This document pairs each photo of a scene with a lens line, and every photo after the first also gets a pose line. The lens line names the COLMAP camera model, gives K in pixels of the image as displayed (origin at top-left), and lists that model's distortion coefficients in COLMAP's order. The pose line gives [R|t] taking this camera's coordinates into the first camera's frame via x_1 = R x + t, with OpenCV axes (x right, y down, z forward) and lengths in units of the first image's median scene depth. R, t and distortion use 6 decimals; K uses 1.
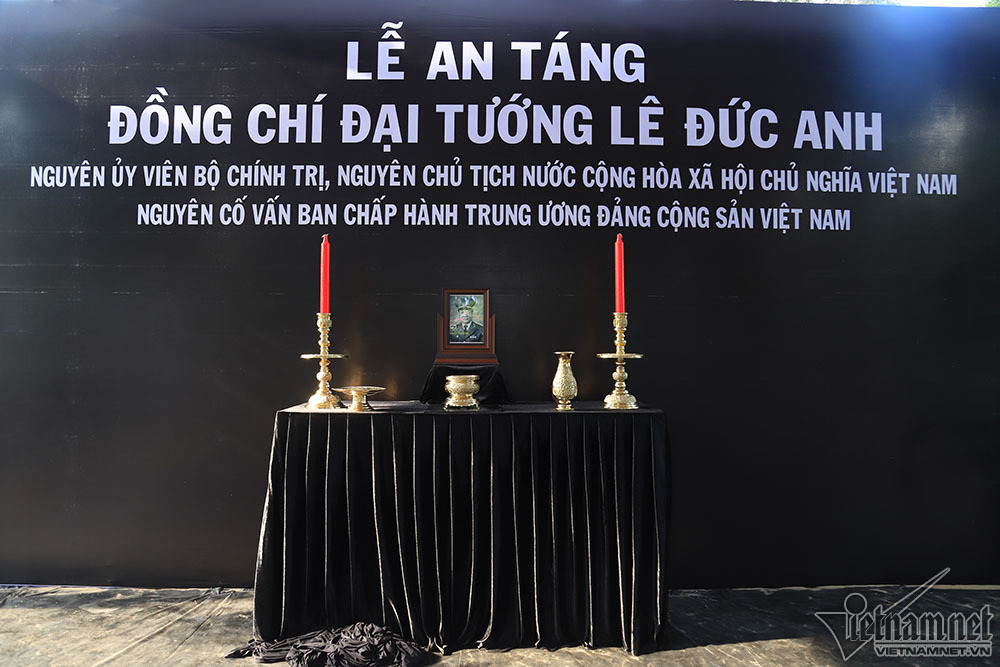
lens RADIAL K [[678.9, 0, 502.3], [0, 678.9, 327.7], [0, 0, 1]] dist [-0.031183, 0.016837]
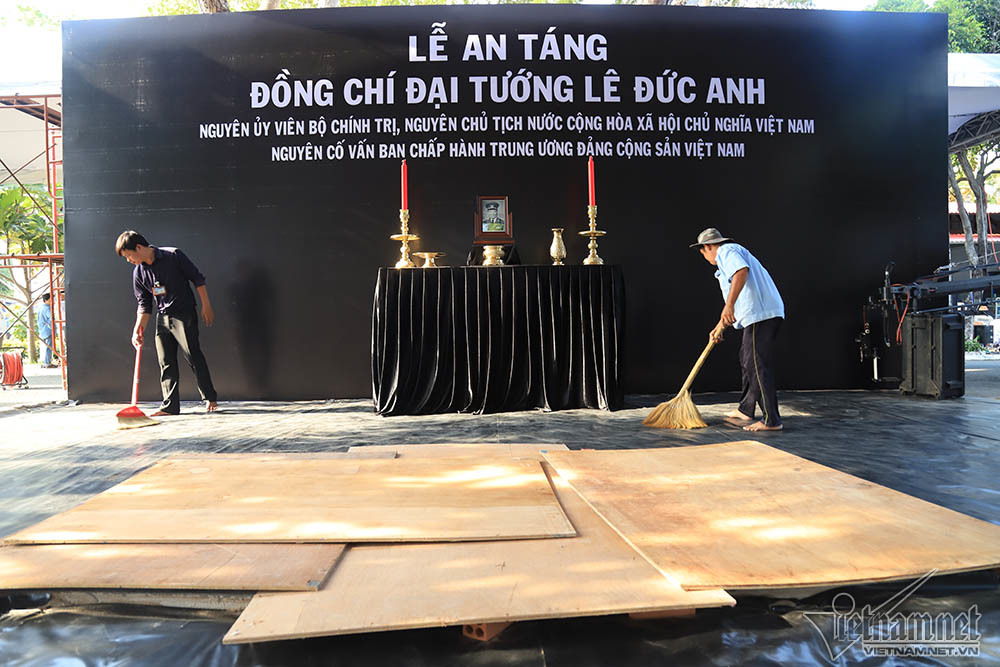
lens RADIAL K [[661.4, 0, 495.7], [0, 661.4, 340.5], [0, 0, 1]] dist [-0.055067, 0.002457]
pose [[0.999808, -0.018962, 0.004893, -0.057053], [0.018778, 0.999201, 0.035293, 0.206870], [-0.005558, -0.035195, 0.999365, -0.480765]]
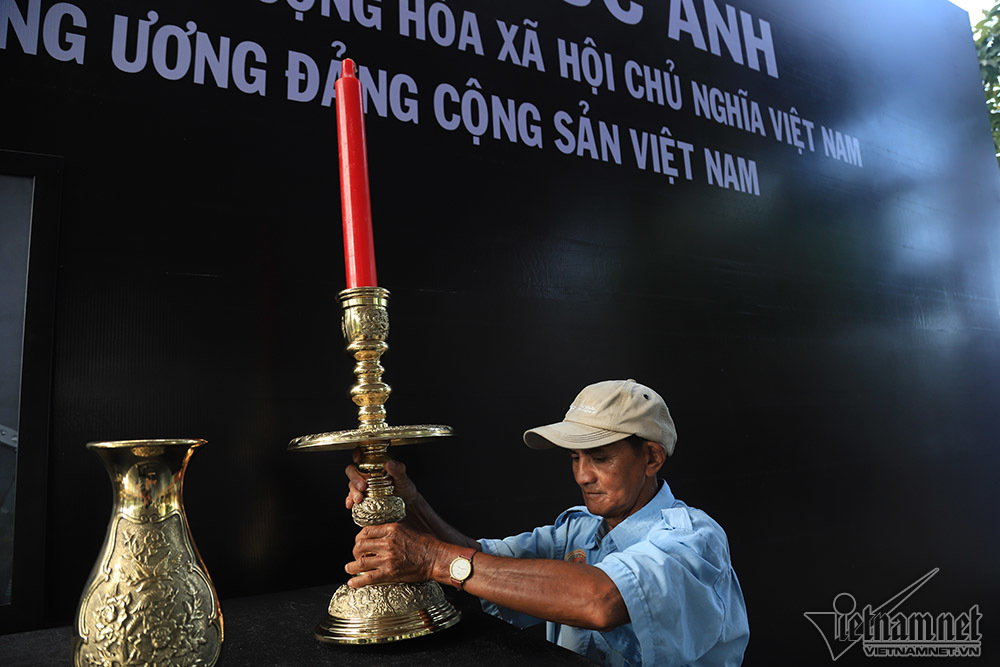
lens RADIAL K [[661.4, 0, 494.0], [0, 661.4, 328.1], [0, 0, 1]] dist [-0.055067, 0.002457]
pose [[0.894358, 0.030605, 0.446304, 0.085557], [0.045032, 0.986430, -0.157885, 0.037251], [-0.445080, 0.161304, 0.880843, 0.648355]]
